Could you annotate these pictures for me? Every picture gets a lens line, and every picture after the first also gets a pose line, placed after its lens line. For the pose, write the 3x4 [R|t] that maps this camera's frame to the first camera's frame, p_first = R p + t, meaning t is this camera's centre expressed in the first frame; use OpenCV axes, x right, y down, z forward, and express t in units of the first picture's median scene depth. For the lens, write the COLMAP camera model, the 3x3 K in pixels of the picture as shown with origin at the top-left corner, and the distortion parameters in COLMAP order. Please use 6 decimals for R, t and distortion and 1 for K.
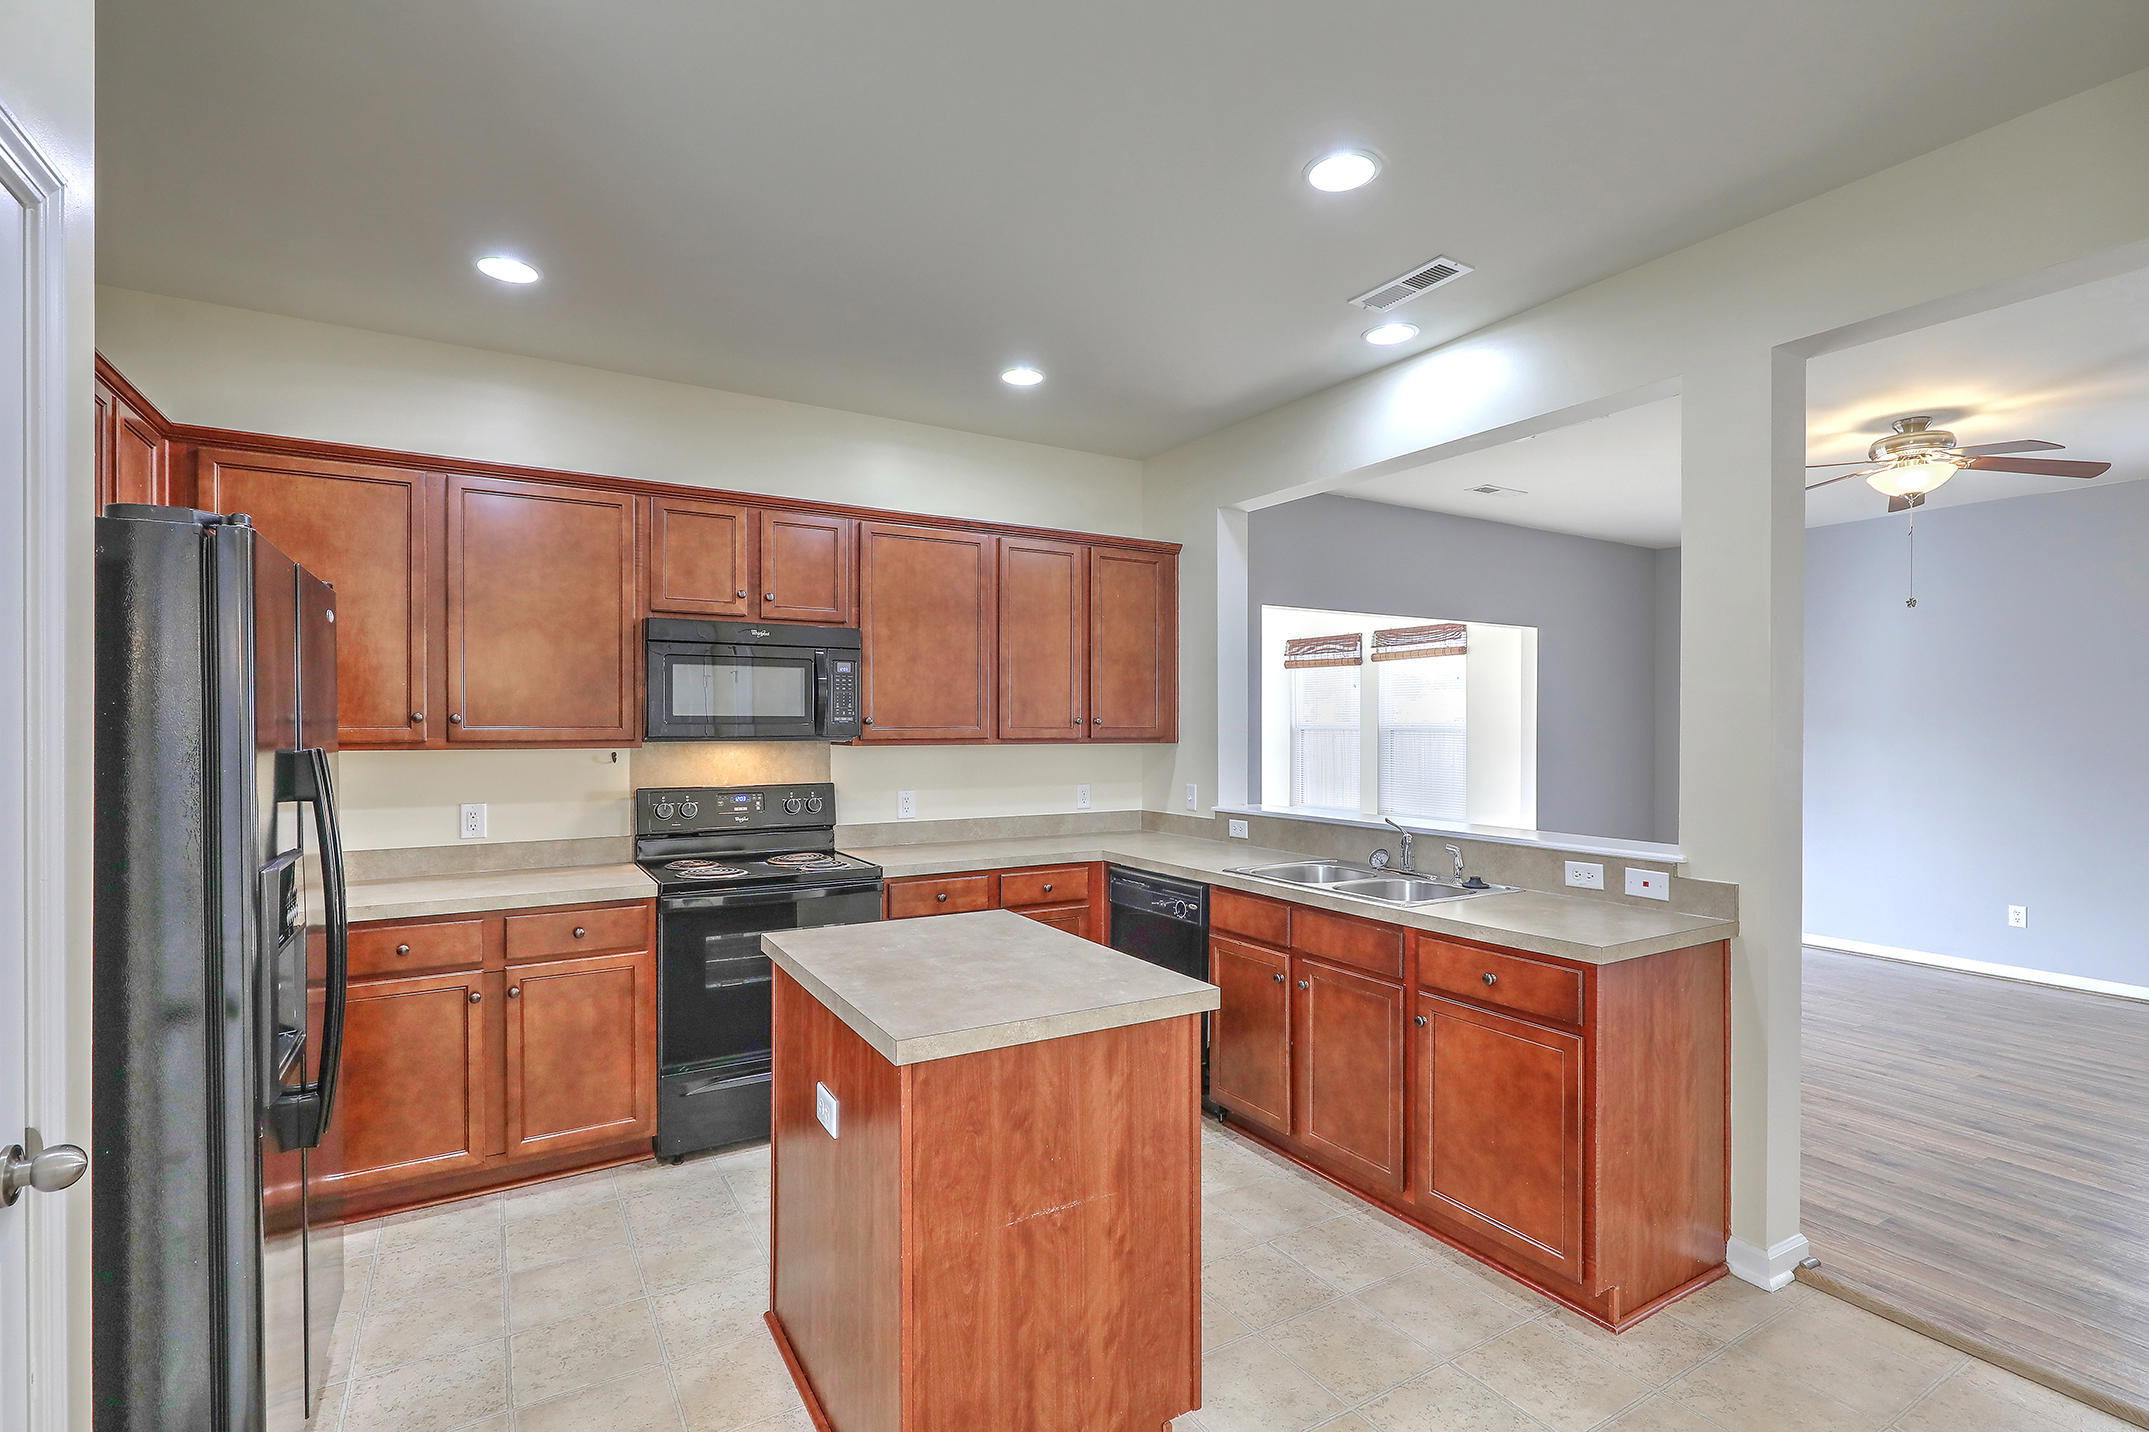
lens RADIAL K [[982.9, 0, 1107.6], [0, 982.9, 751.5], [0, 0, 1]] dist [0.006666, -0.001056]
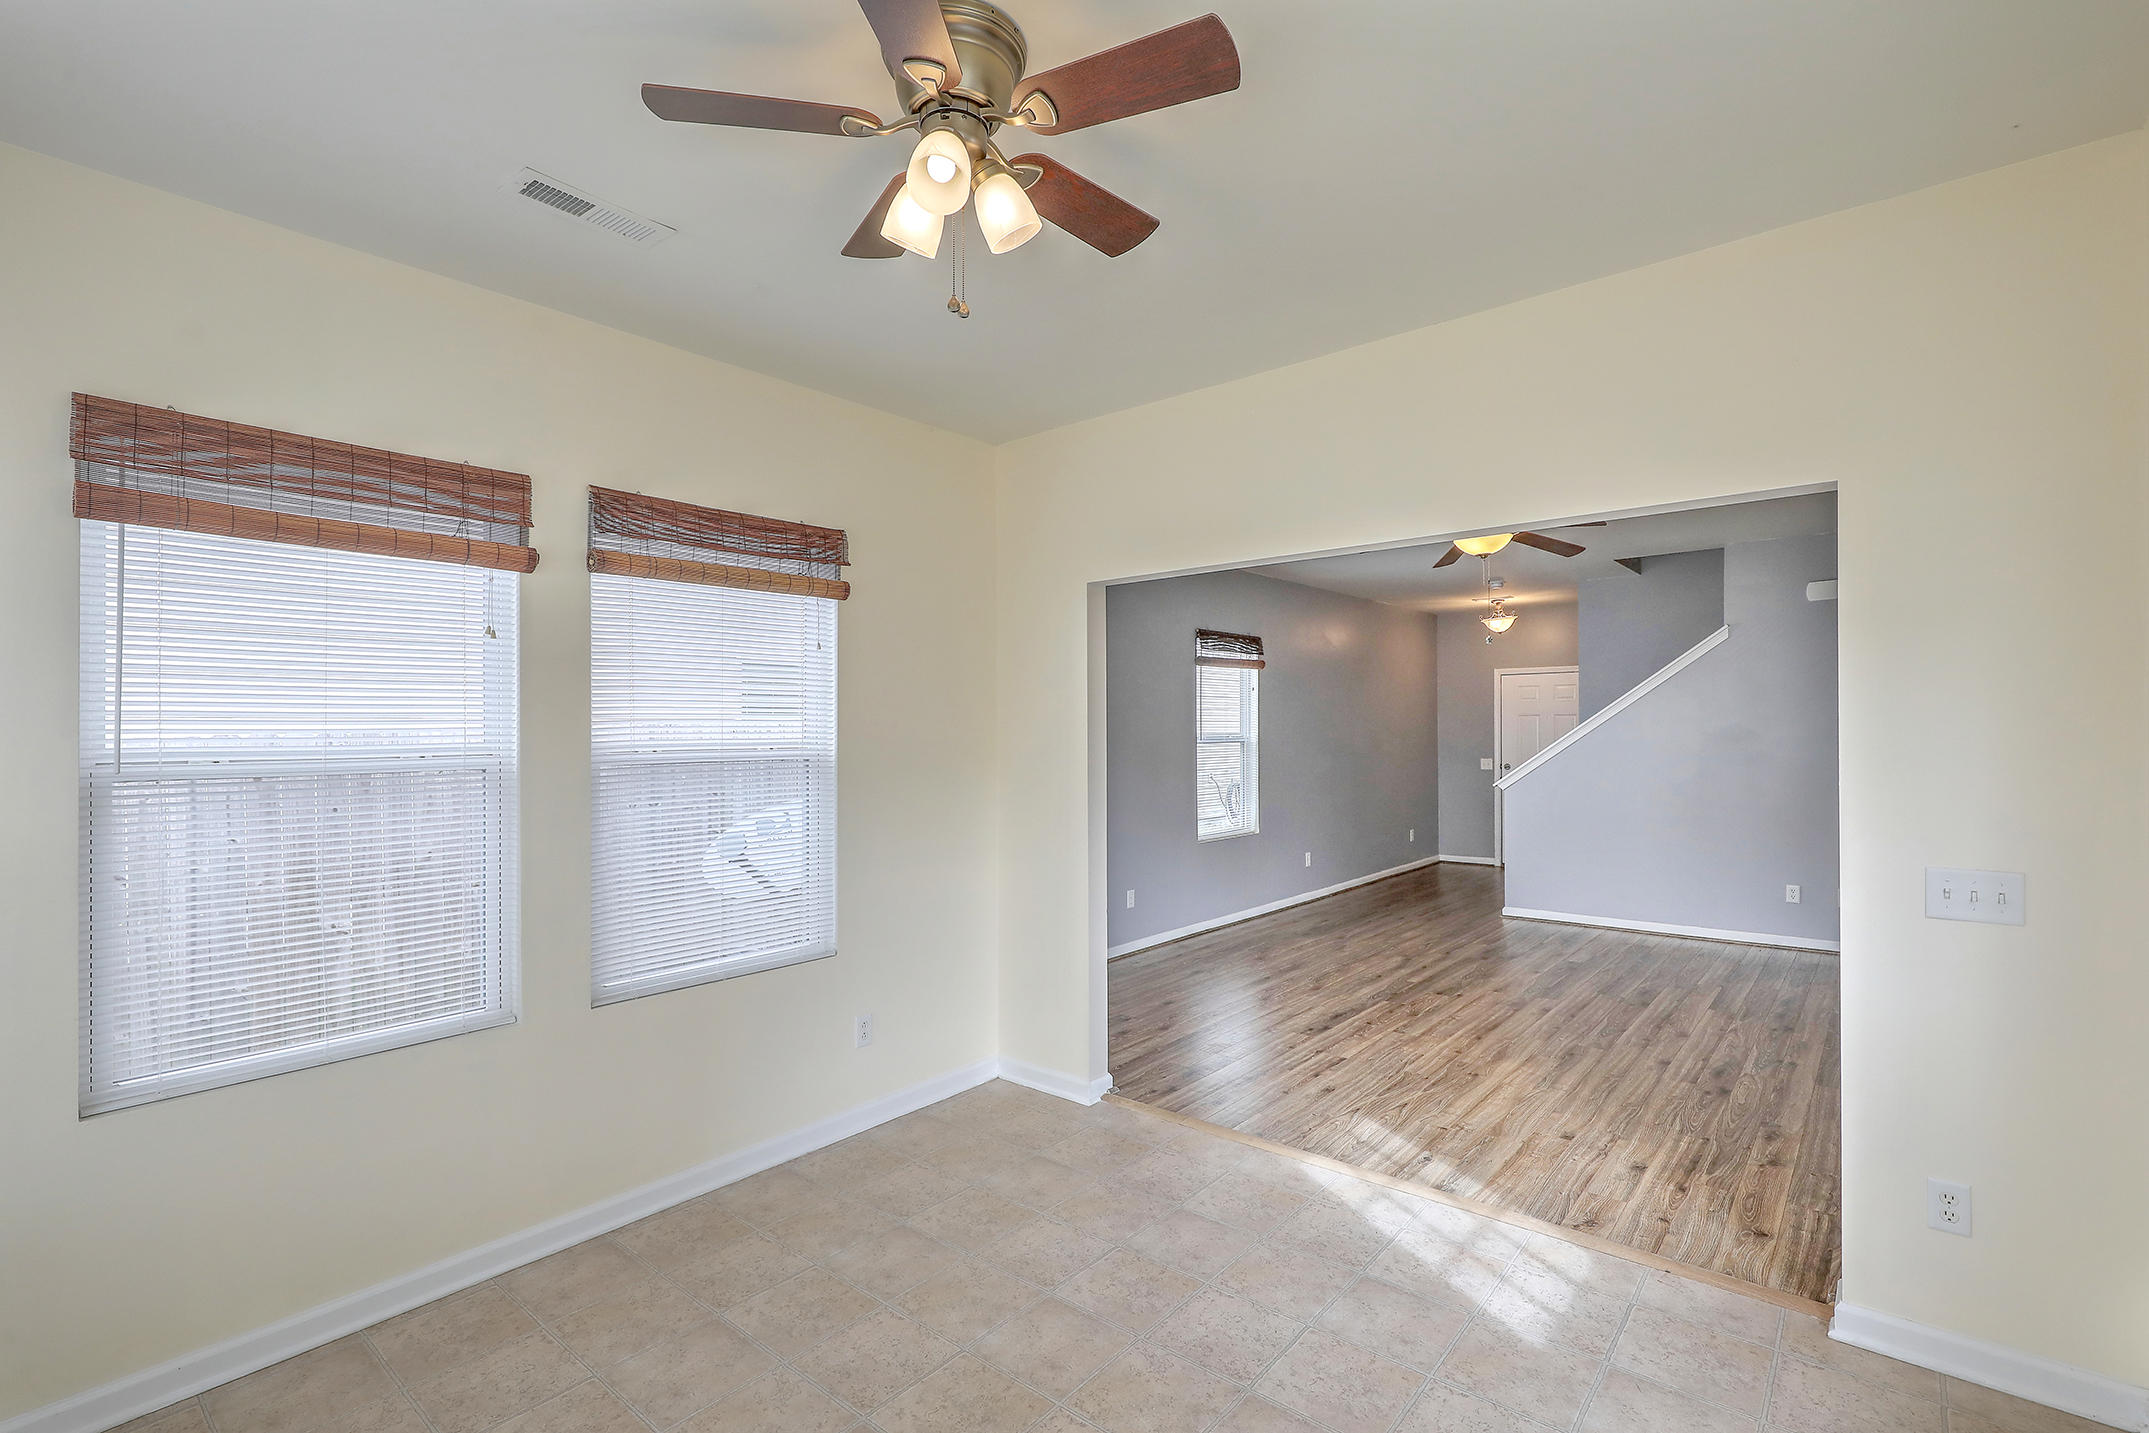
lens RADIAL K [[982.9, 0, 1073.8], [0, 982.9, 726.4], [0, 0, 1]] dist [0.006666, -0.001056]
pose [[-0.302279, 0.003264, 0.953214, -0.283067], [0.031660, 0.999477, 0.006617, -0.077648], [-0.952693, 0.032179, -0.302225, 2.279762]]
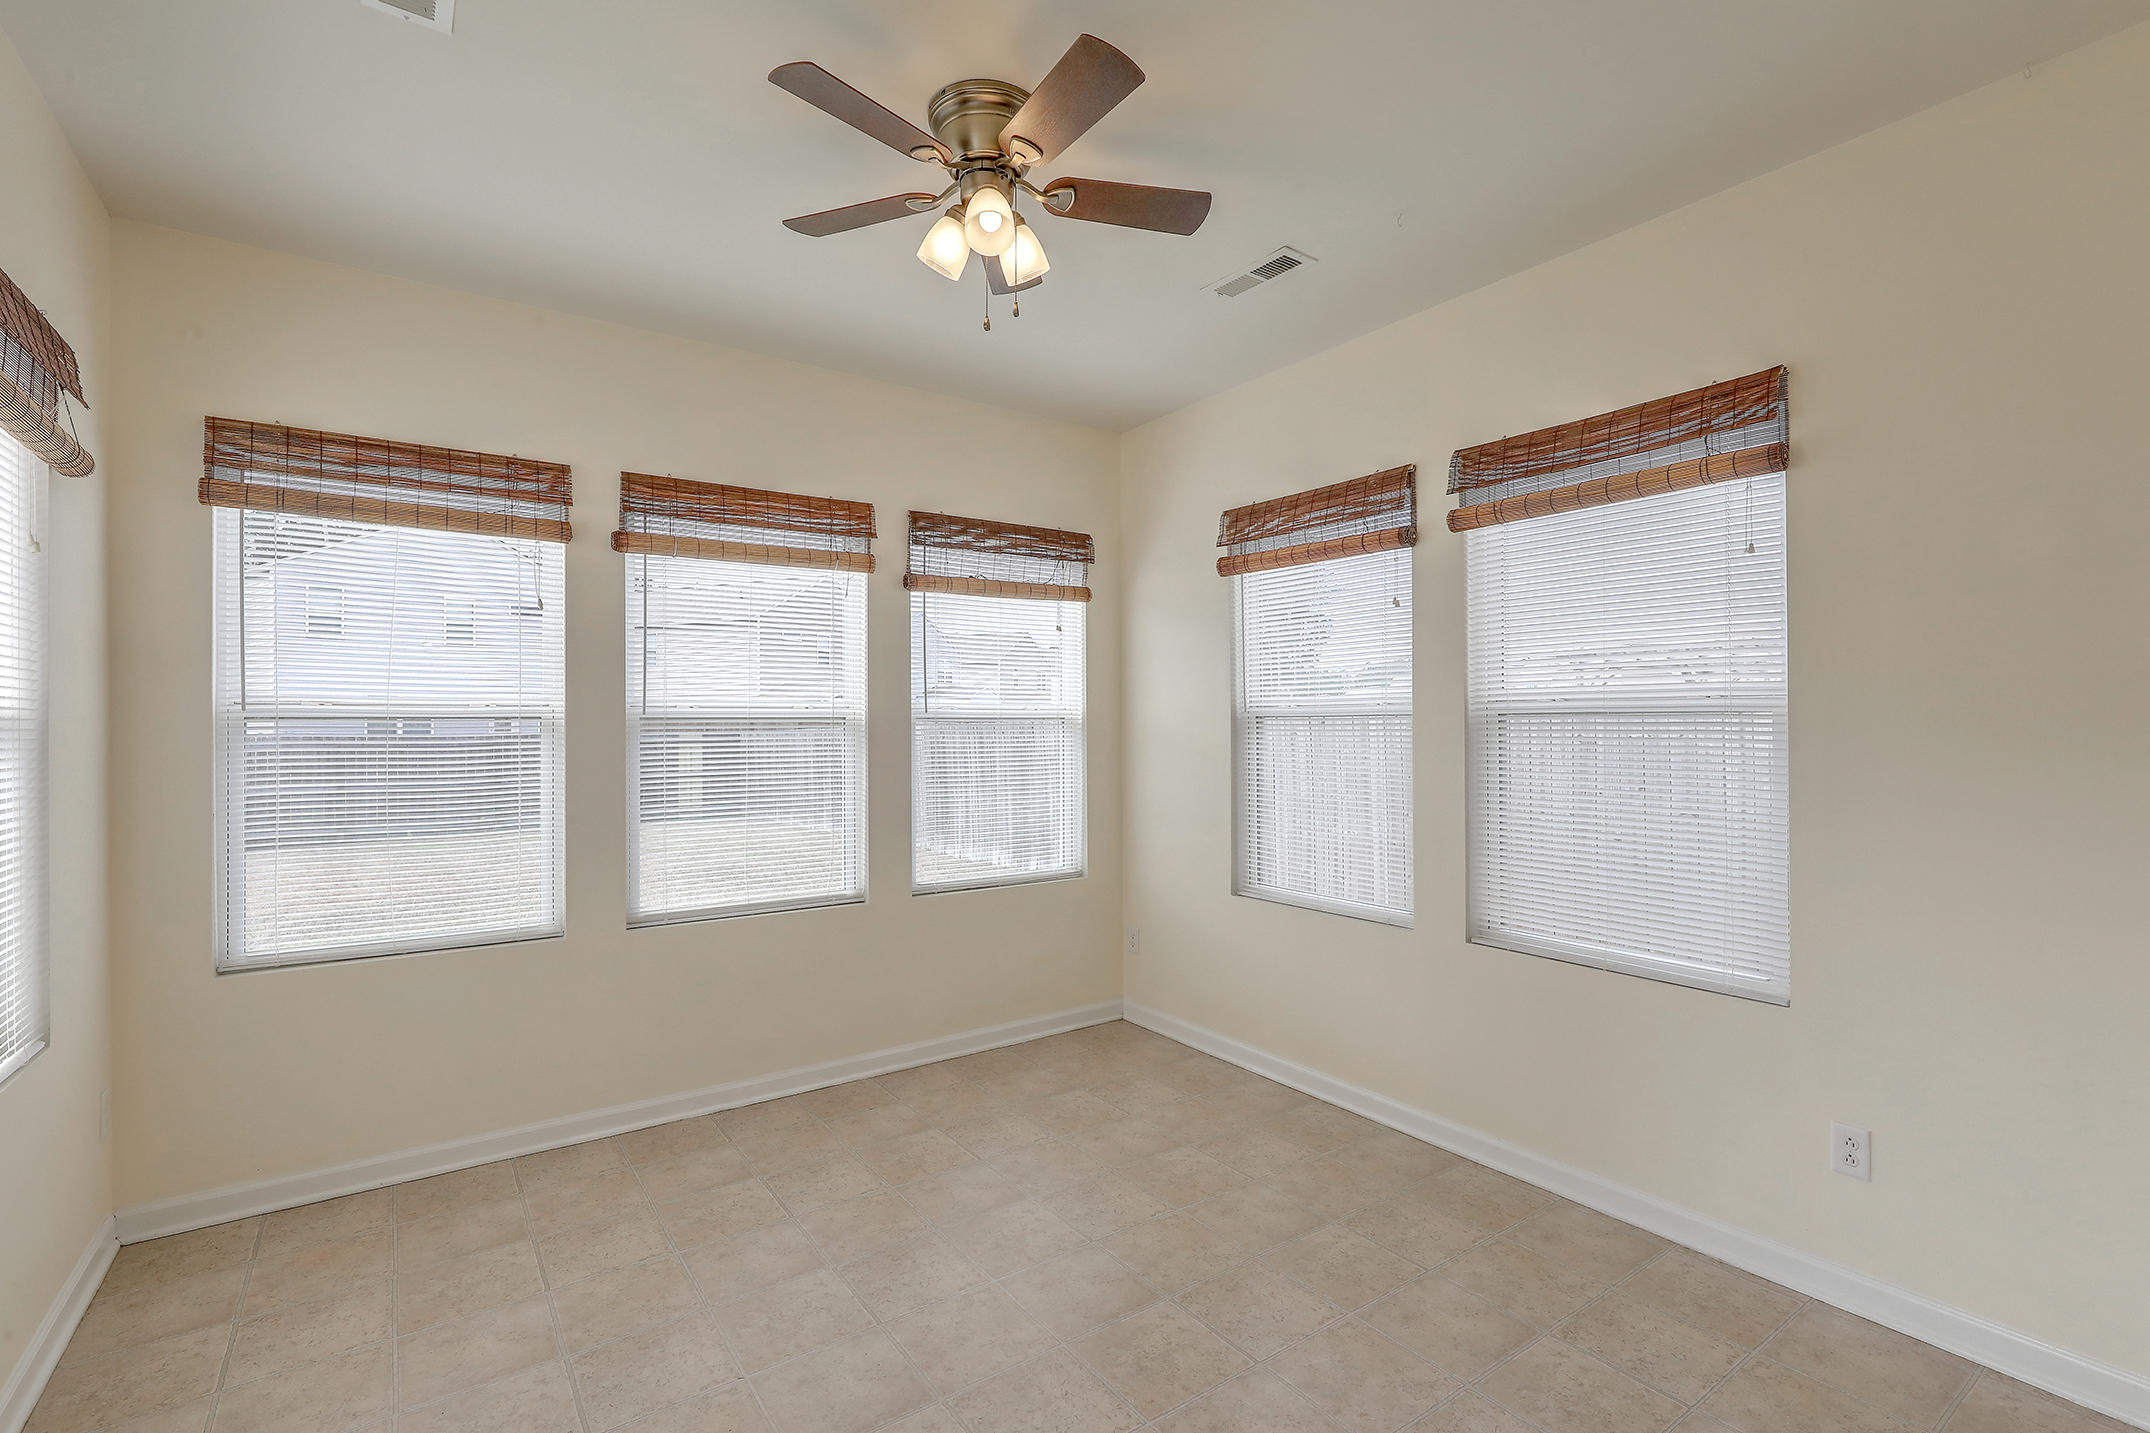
lens RADIAL K [[983.3, 0, 1097.5], [0, 983.3, 710.2], [0, 0, 1]] dist [0.006666, -0.001056]
pose [[0.997849, -0.002223, 0.065522, 0.263258], [0.004877, 0.999173, -0.040376, -0.018036], [-0.065378, 0.040609, 0.997034, 1.535867]]
